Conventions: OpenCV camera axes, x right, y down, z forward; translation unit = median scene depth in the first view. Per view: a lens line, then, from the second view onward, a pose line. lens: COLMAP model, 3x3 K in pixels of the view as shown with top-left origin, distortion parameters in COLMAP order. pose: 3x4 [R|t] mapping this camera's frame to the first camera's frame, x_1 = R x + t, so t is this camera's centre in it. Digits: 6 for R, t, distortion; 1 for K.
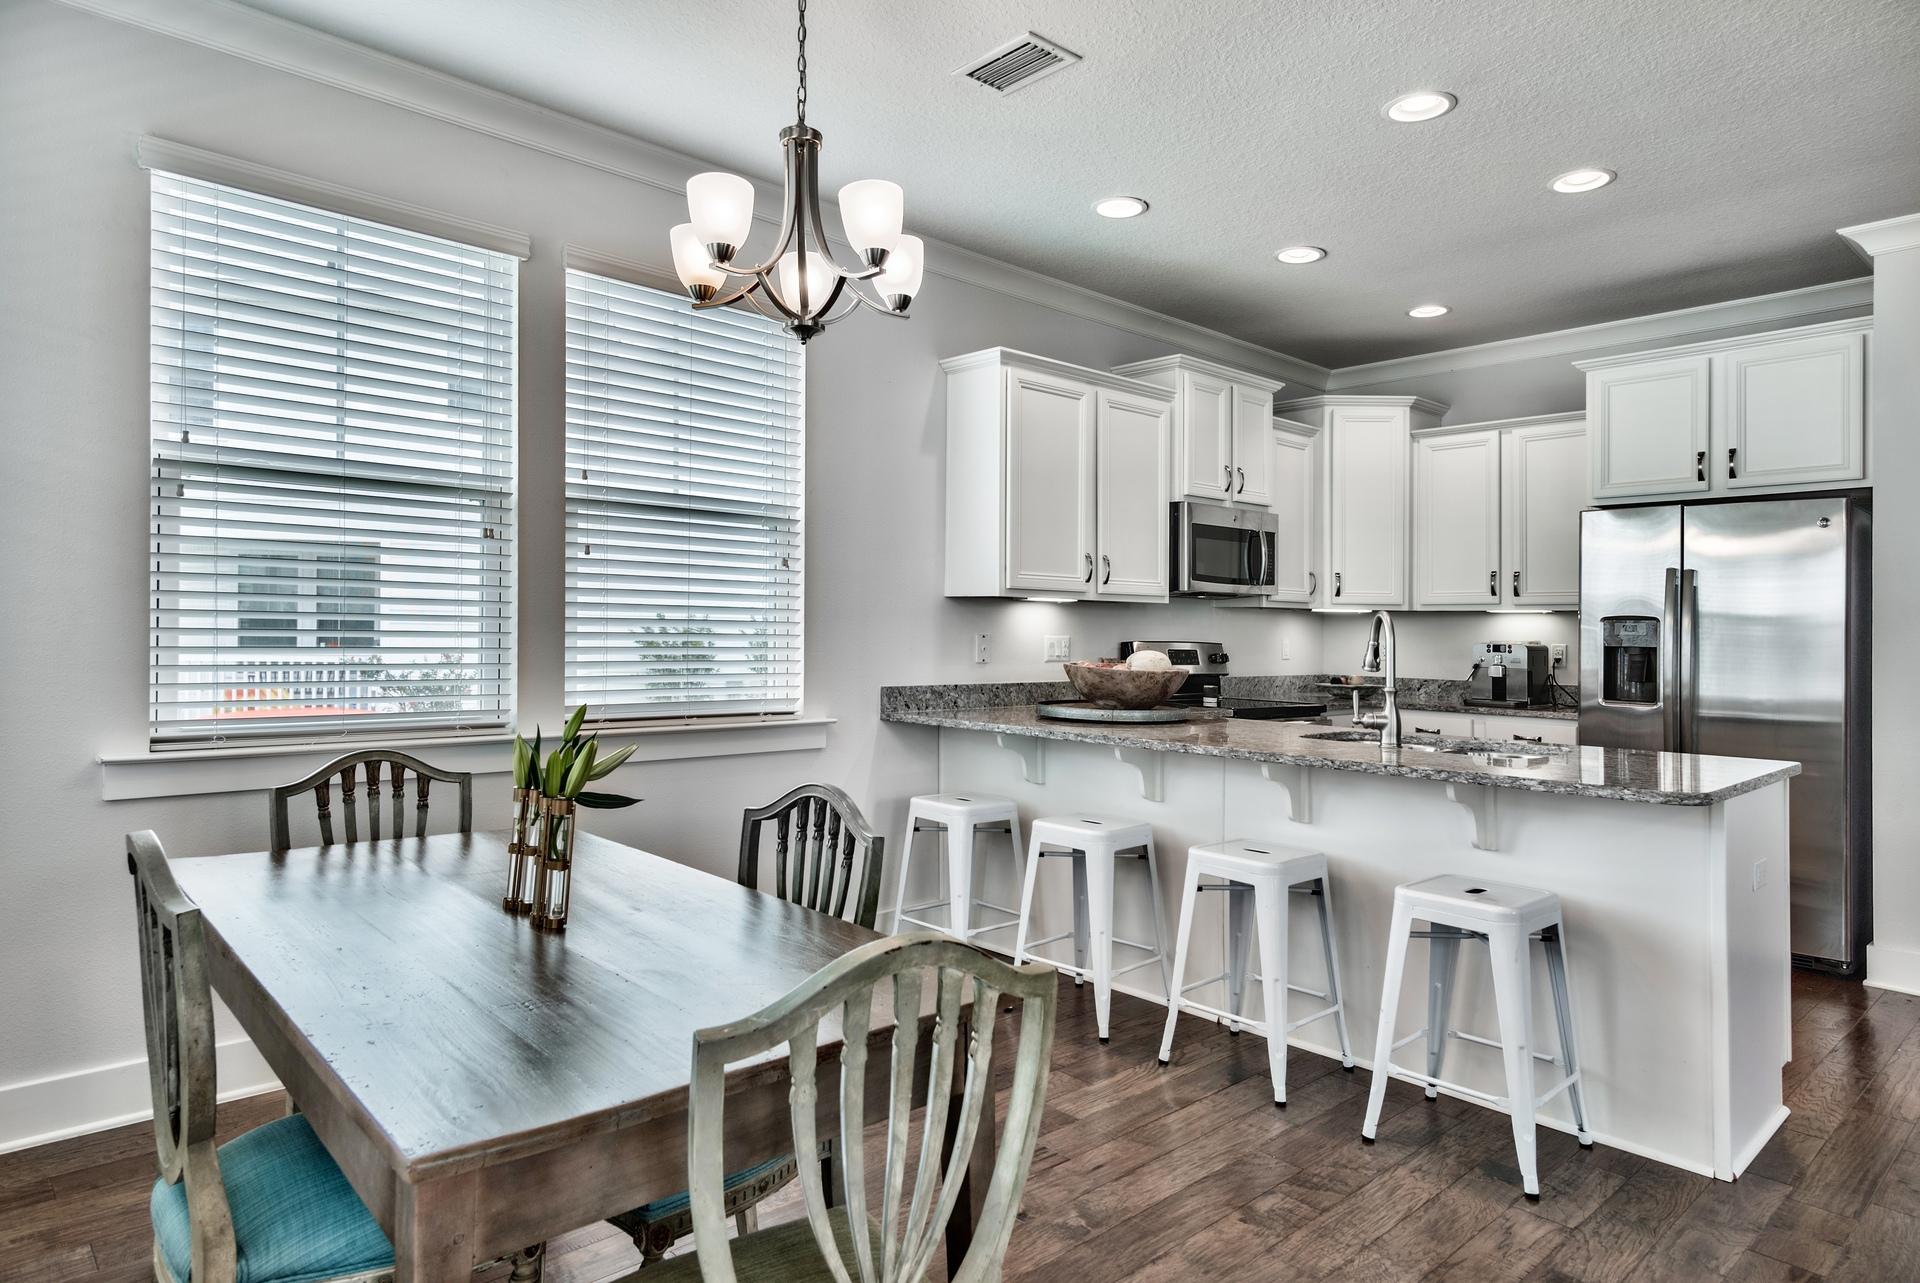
lens RADIAL K [[1105.5, 0, 927.1], [0, 1105.5, 620.5], [0, 0, 1]] dist [-0.027077, -0.001153]
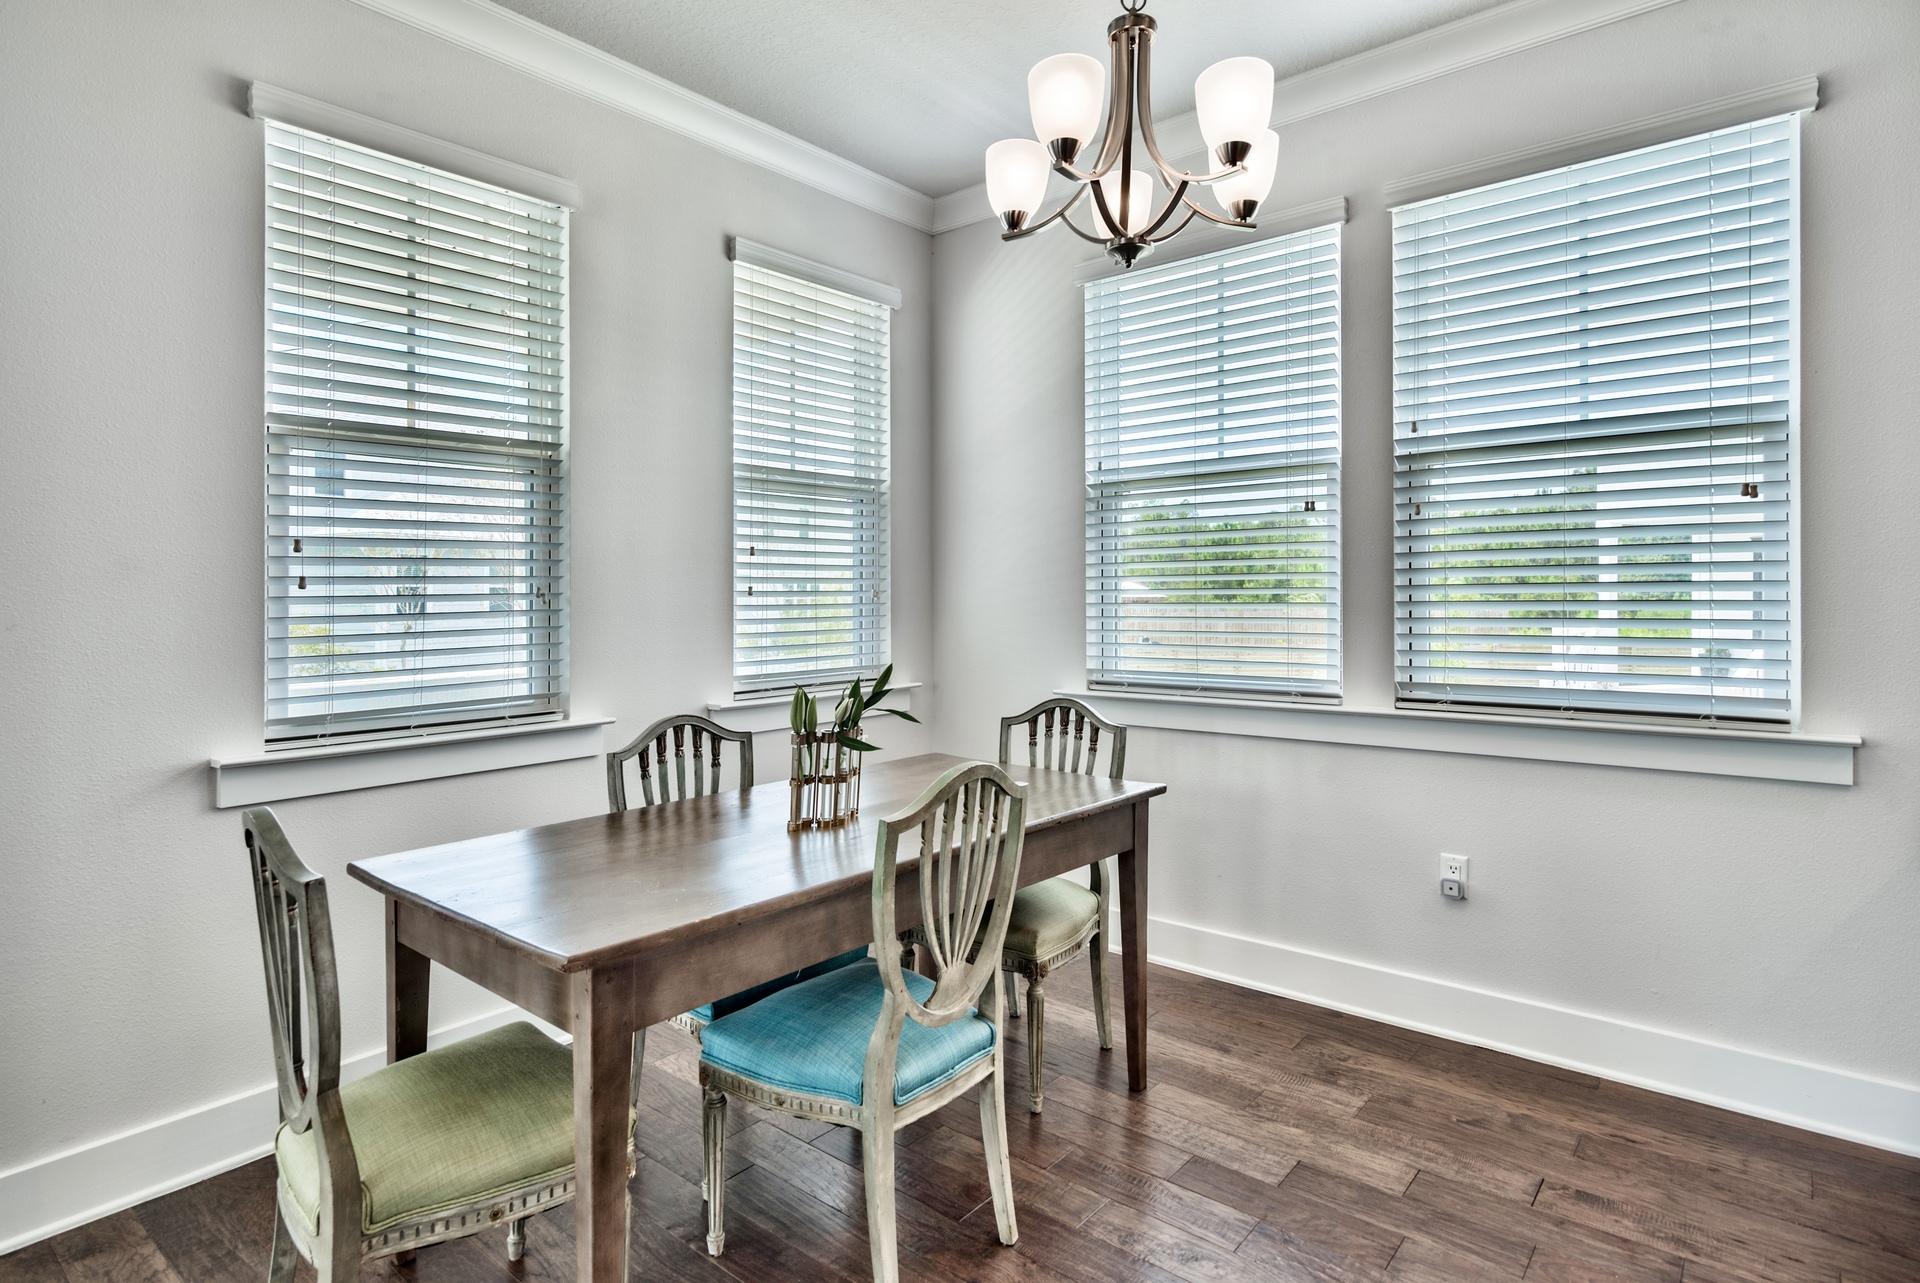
lens RADIAL K [[1009.7, 0, 954.8], [0, 1009.7, 596.9], [0, 0, 1]] dist [-0.005192, 0.000543]
pose [[0.149361, -0.016520, -0.988645, 0.343604], [0.025063, 0.999602, -0.012917, 0.006286], [0.988465, -0.022850, 0.149716, 0.382677]]
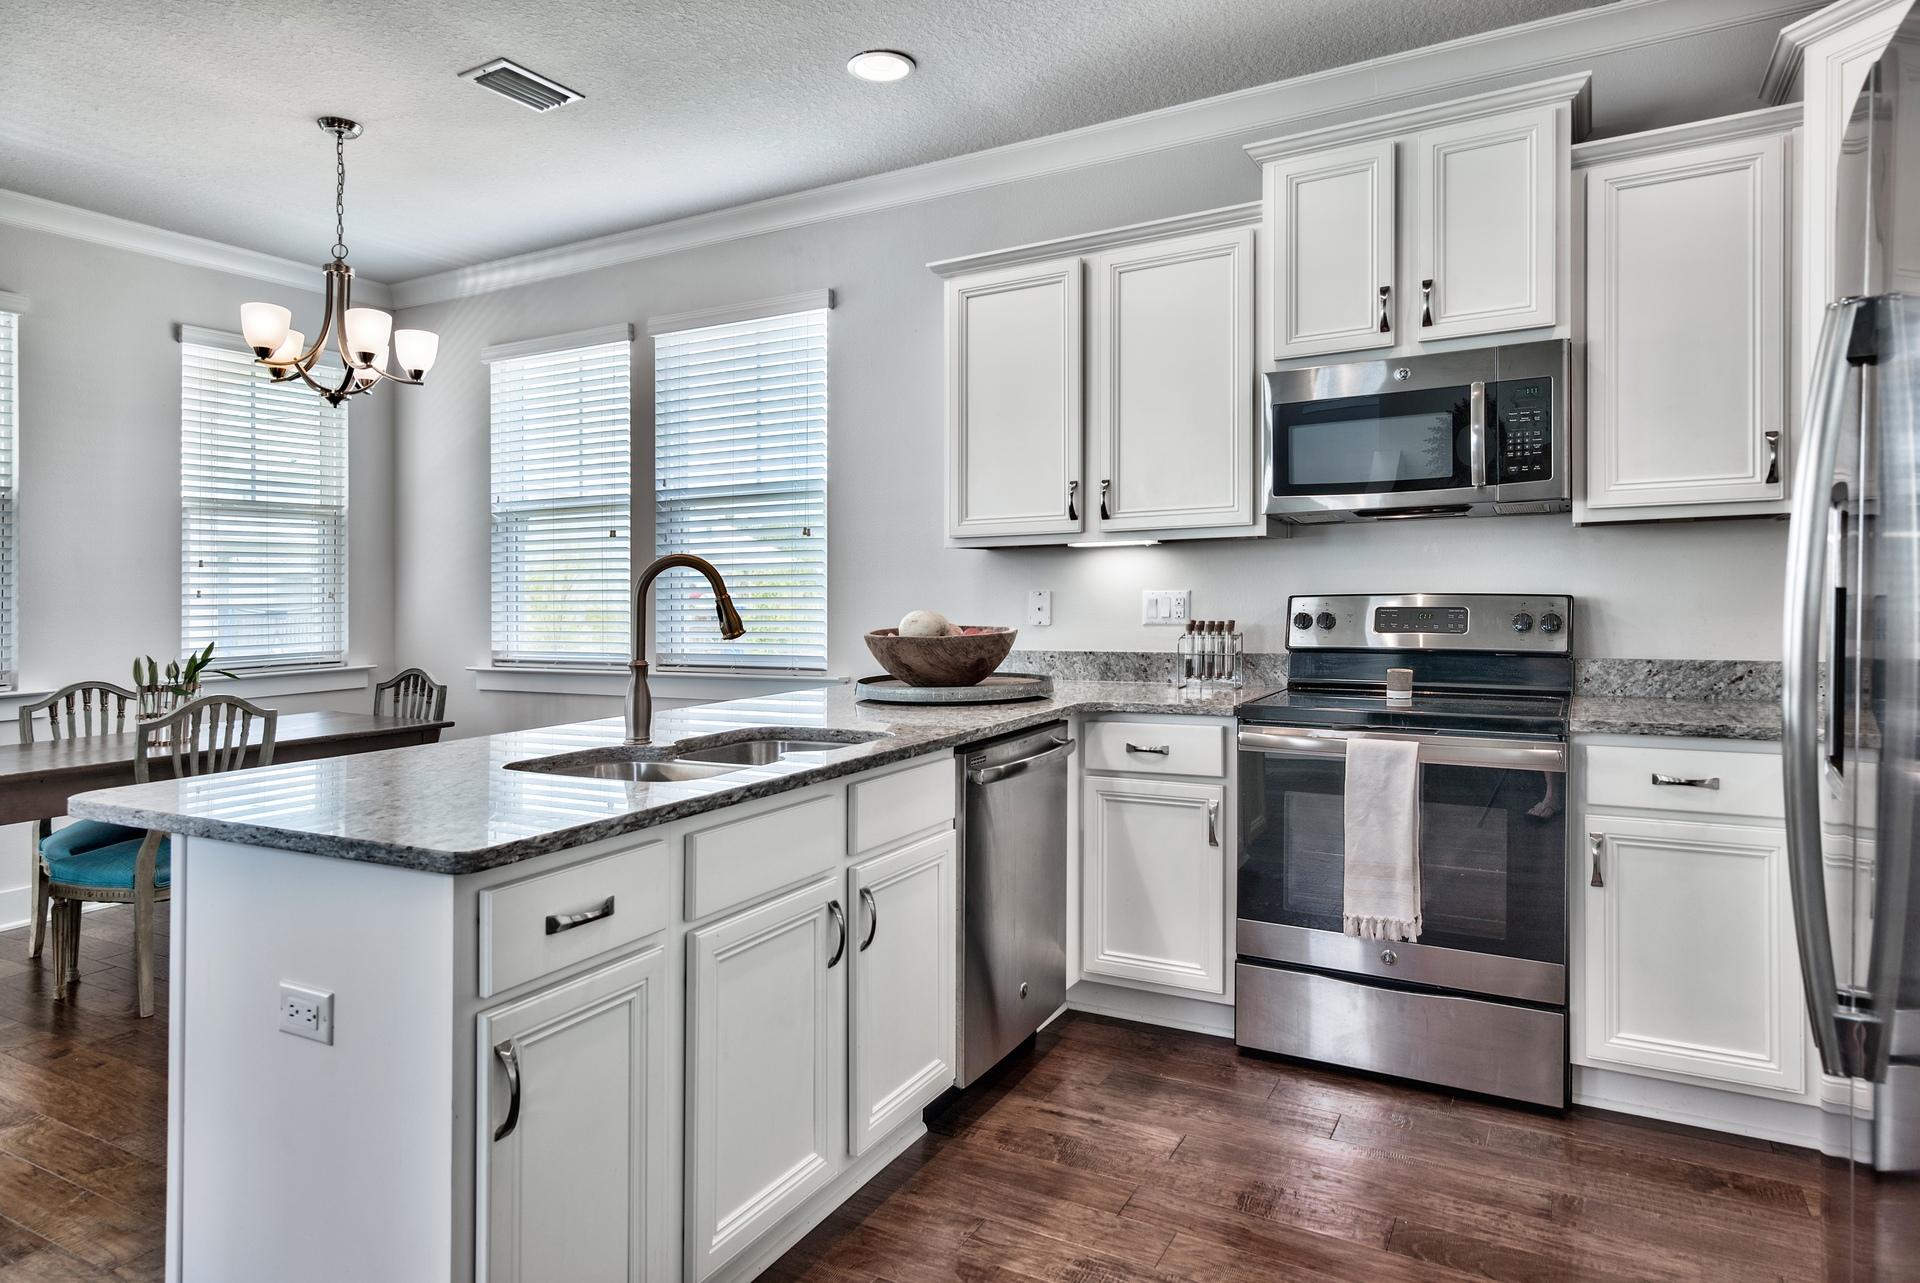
lens RADIAL K [[1126.3, 0, 944.0], [0, 1126.3, 582.3], [0, 0, 1]] dist [0.011714, -0.002361]
pose [[0.328795, -0.027548, -0.943999, 0.846275], [0.031987, 0.999326, -0.018021, 0.019634], [0.943859, -0.024270, 0.329455, 0.661640]]
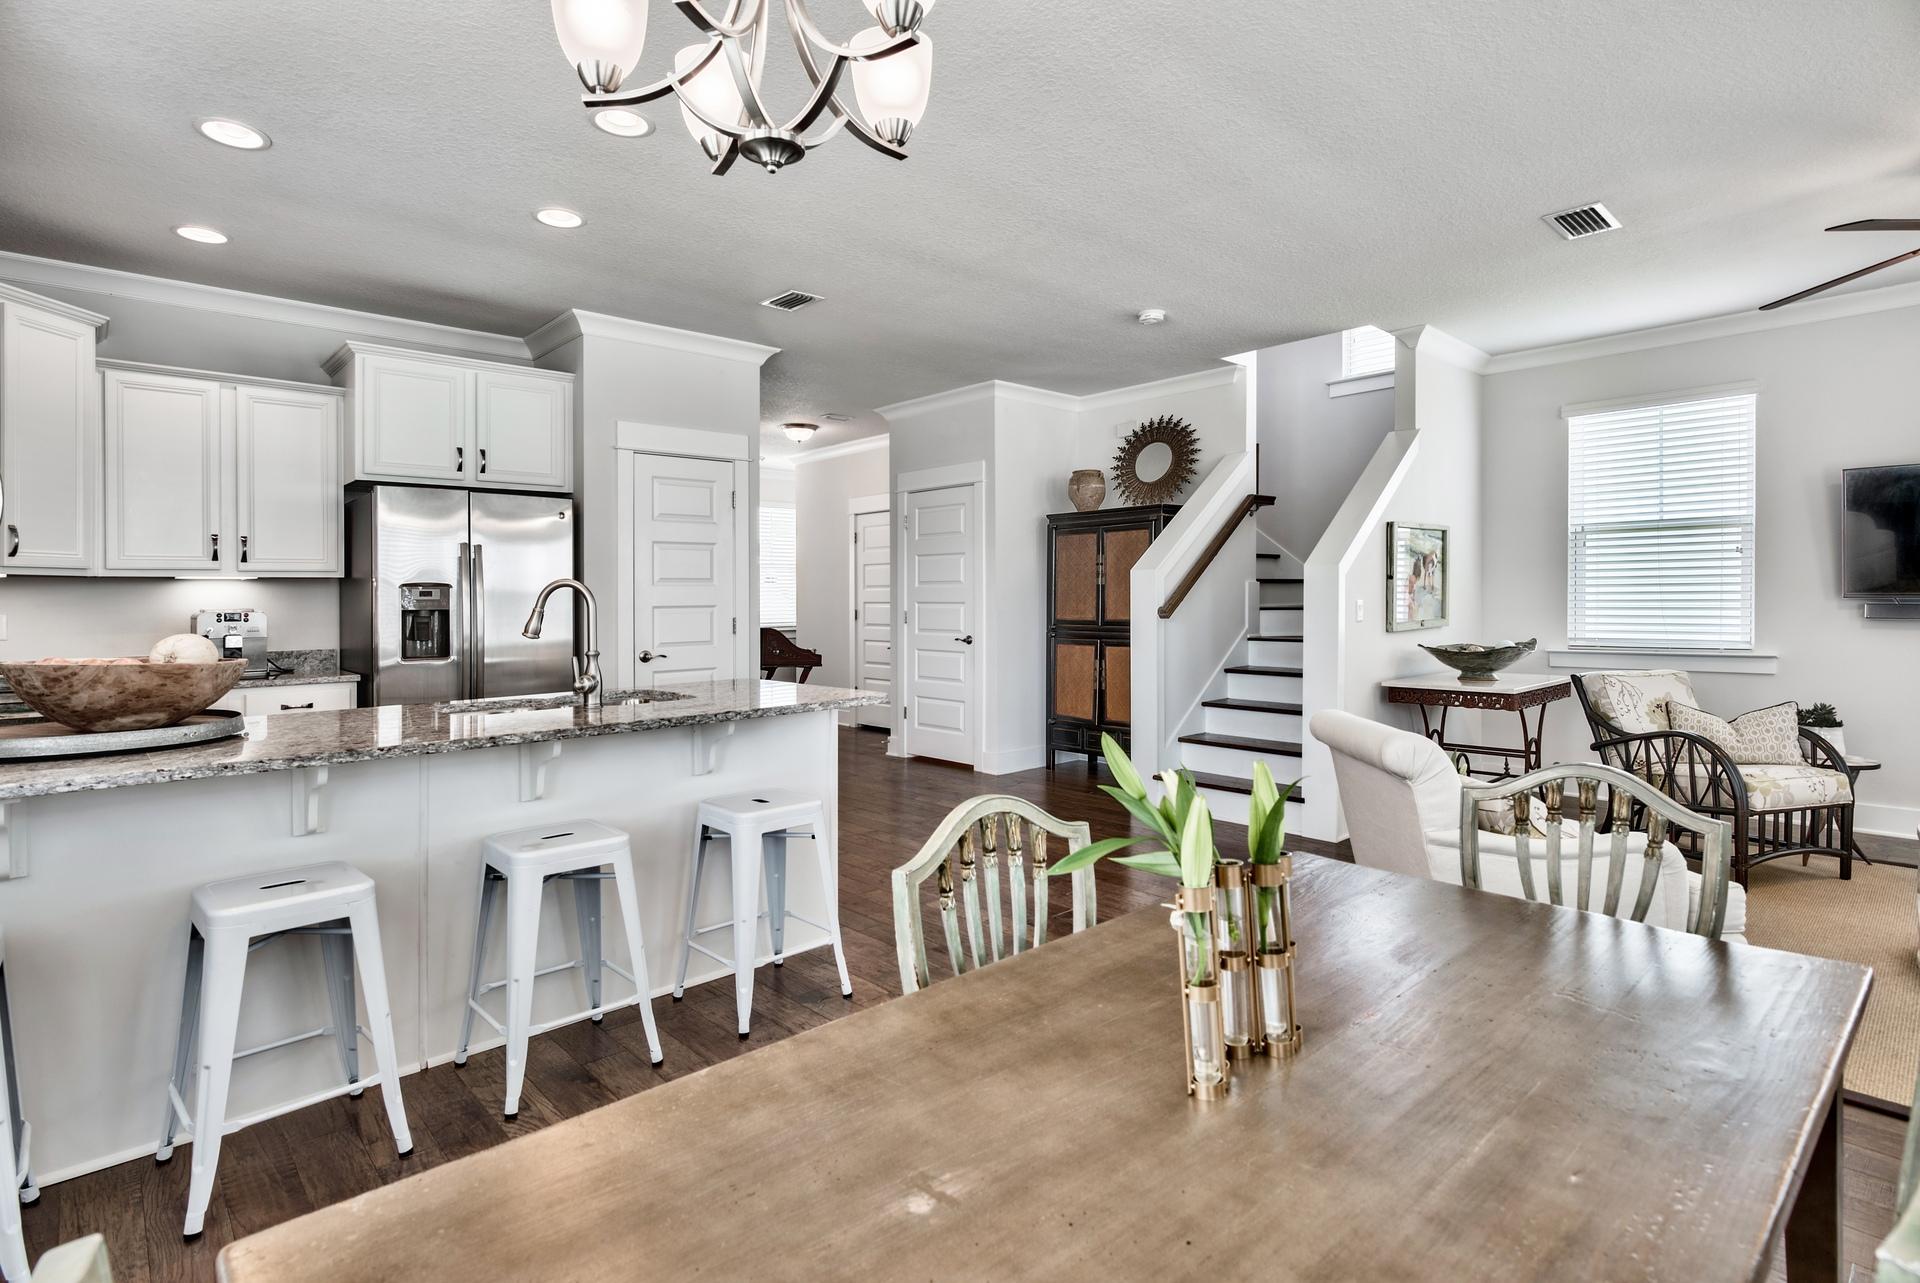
lens RADIAL K [[946.4, 0, 959.9], [0, 946.4, 607.9], [0, 0, 1]] dist [-0.000320, 0.000655]
pose [[-0.021667, -0.025060, 0.999451, -0.351381], [-0.002193, 0.999685, 0.025018, -0.004082], [-0.999763, -0.001650, -0.021715, 0.464866]]
